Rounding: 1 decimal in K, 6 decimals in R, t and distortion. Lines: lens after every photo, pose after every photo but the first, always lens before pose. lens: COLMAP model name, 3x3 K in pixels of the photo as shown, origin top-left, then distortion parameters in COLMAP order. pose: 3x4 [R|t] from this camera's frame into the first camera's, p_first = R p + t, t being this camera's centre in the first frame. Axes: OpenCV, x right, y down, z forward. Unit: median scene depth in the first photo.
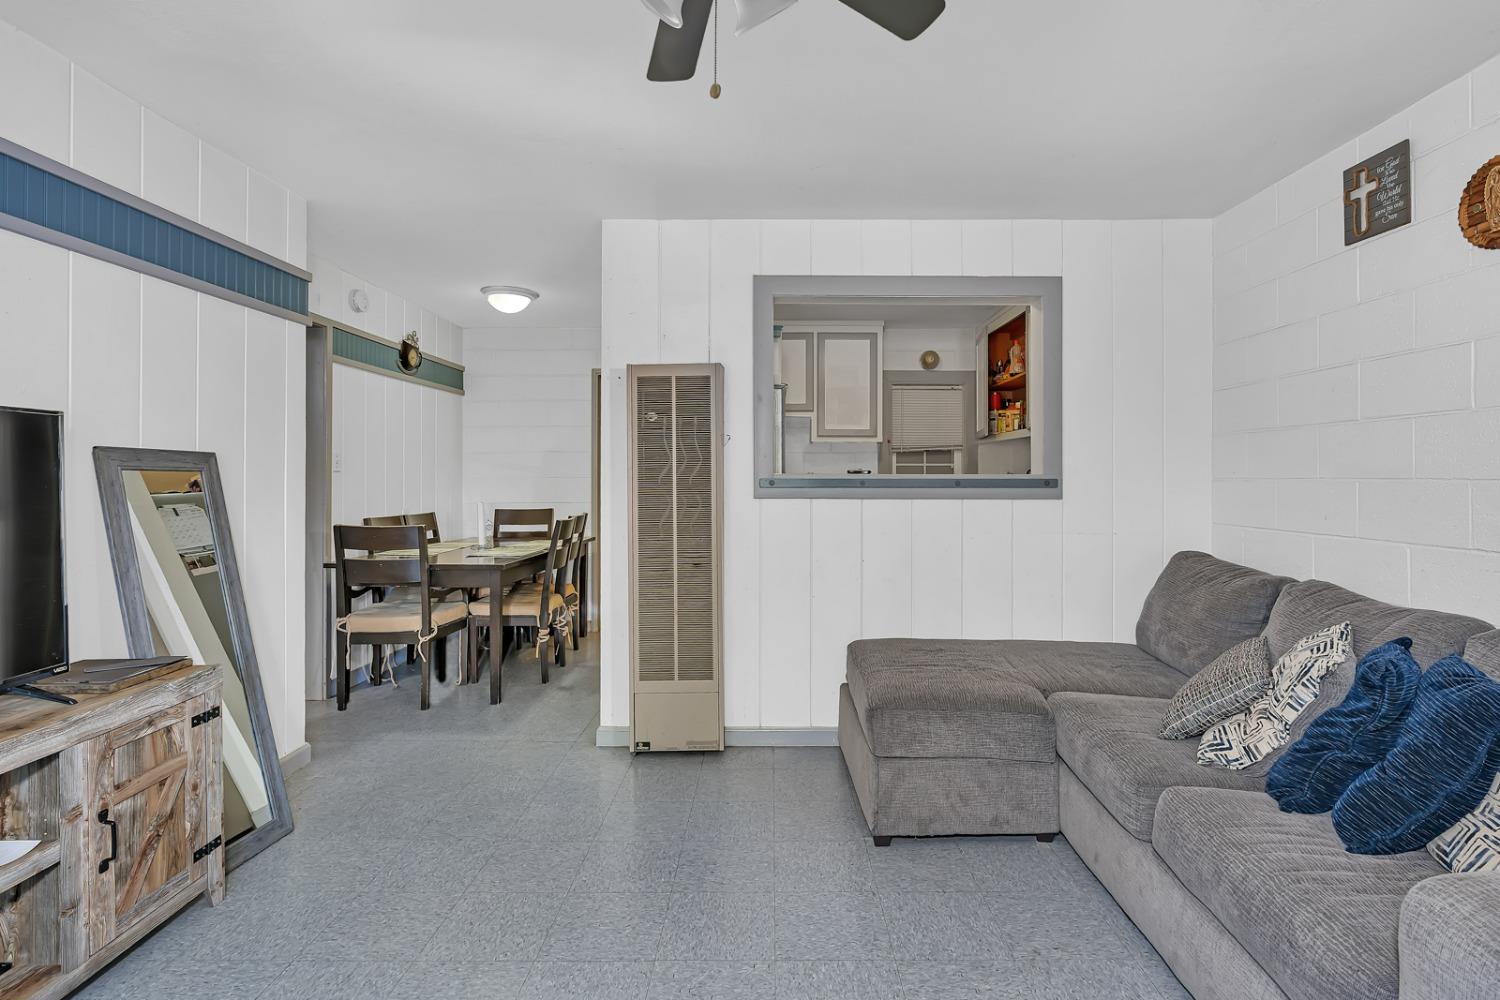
lens RADIAL K [[714.7, 0, 774.0], [0, 714.7, 471.4], [0, 0, 1]] dist [-0.002021, -0.000128]
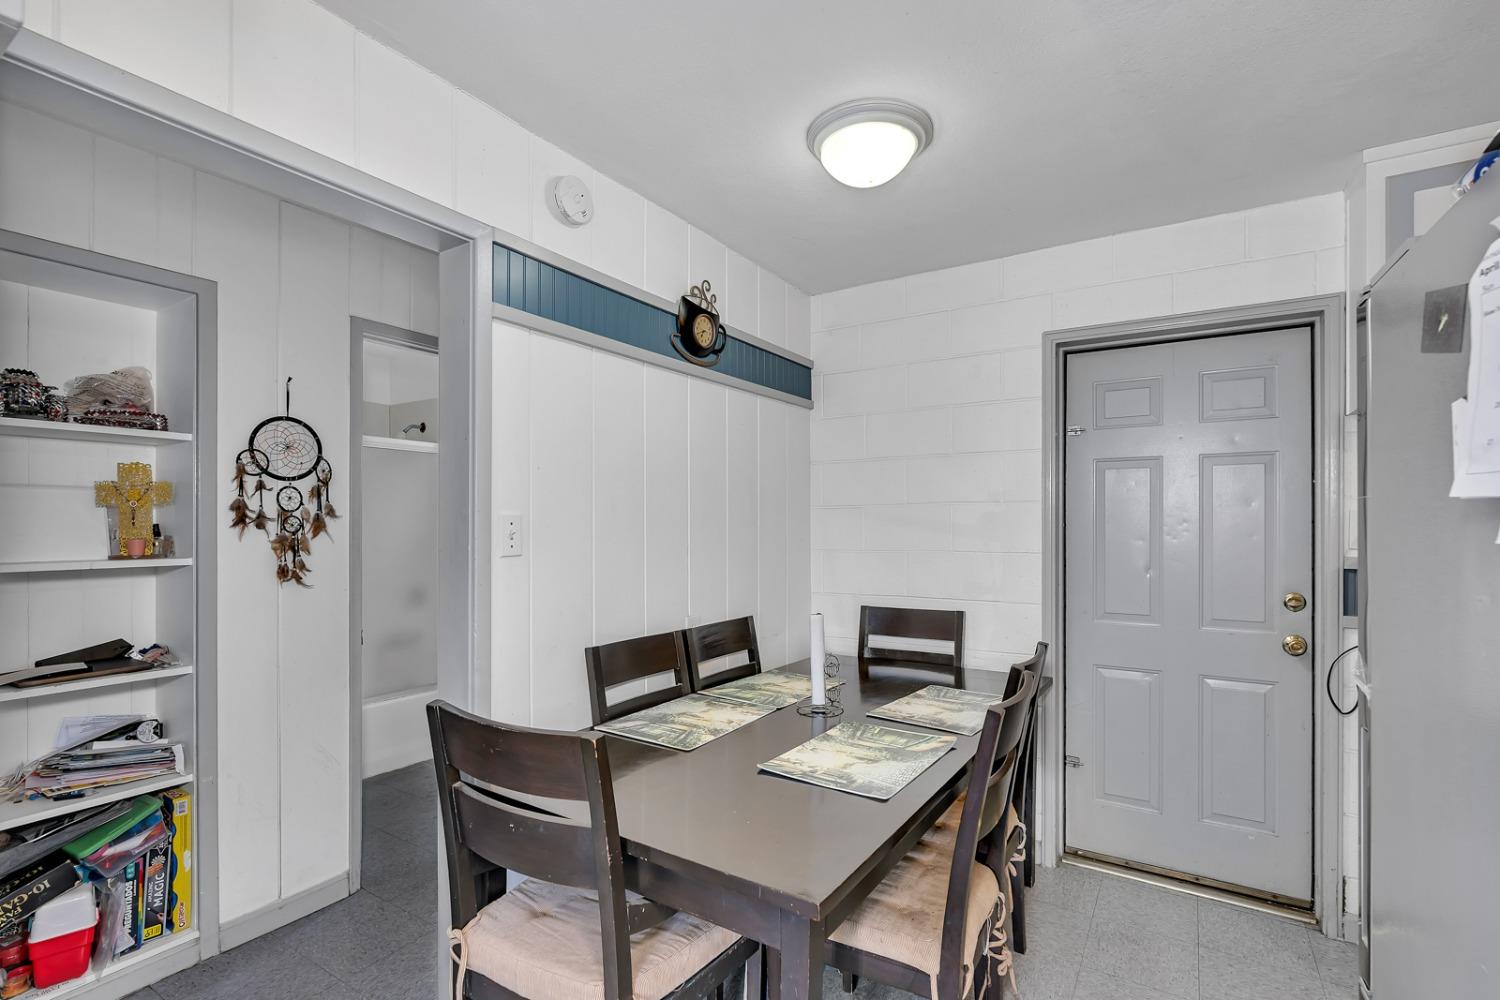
lens RADIAL K [[722.0, 0, 734.1], [0, 722.0, 529.5], [0, 0, 1]] dist [-0.006320, -0.000229]
pose [[0.829301, 0.001875, -0.558800, -0.180165], [0.006247, 0.999901, 0.012626, -0.017330], [0.558768, -0.013961, 0.829207, 0.548006]]
